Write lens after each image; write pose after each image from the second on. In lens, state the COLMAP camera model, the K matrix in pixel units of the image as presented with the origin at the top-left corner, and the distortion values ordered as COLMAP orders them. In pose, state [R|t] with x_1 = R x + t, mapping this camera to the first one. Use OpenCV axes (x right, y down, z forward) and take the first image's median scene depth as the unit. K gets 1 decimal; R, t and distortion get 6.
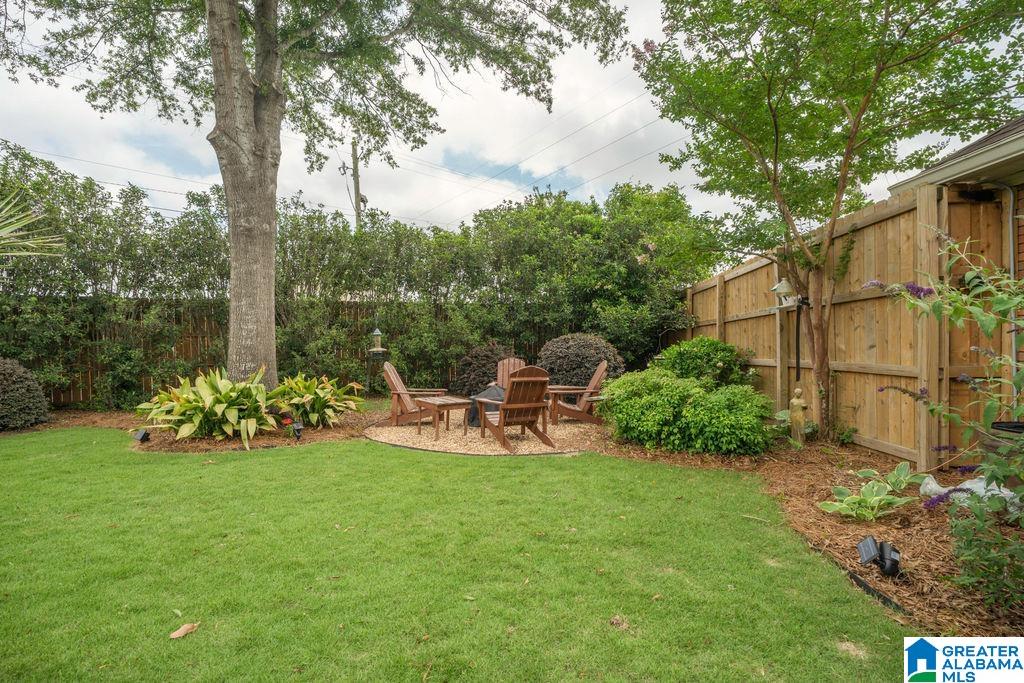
lens RADIAL K [[486.7, 0, 513.1], [0, 486.7, 343.6], [0, 0, 1]] dist [-0.002044, 0.000144]
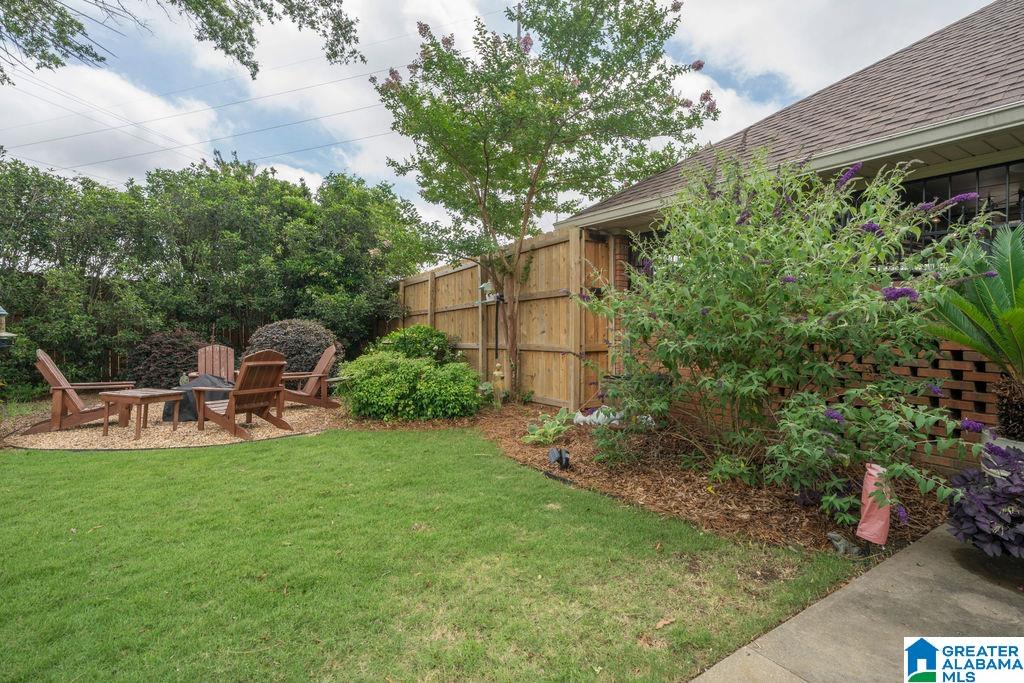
lens RADIAL K [[493.6, 0, 525.5], [0, 493.6, 321.4], [0, 0, 1]] dist [0.000025, 0.000856]
pose [[0.801756, 0.021485, 0.597265, -0.123683], [-0.006137, 0.999597, -0.027721, 0.011134], [-0.597620, 0.018560, 0.801565, -0.096975]]
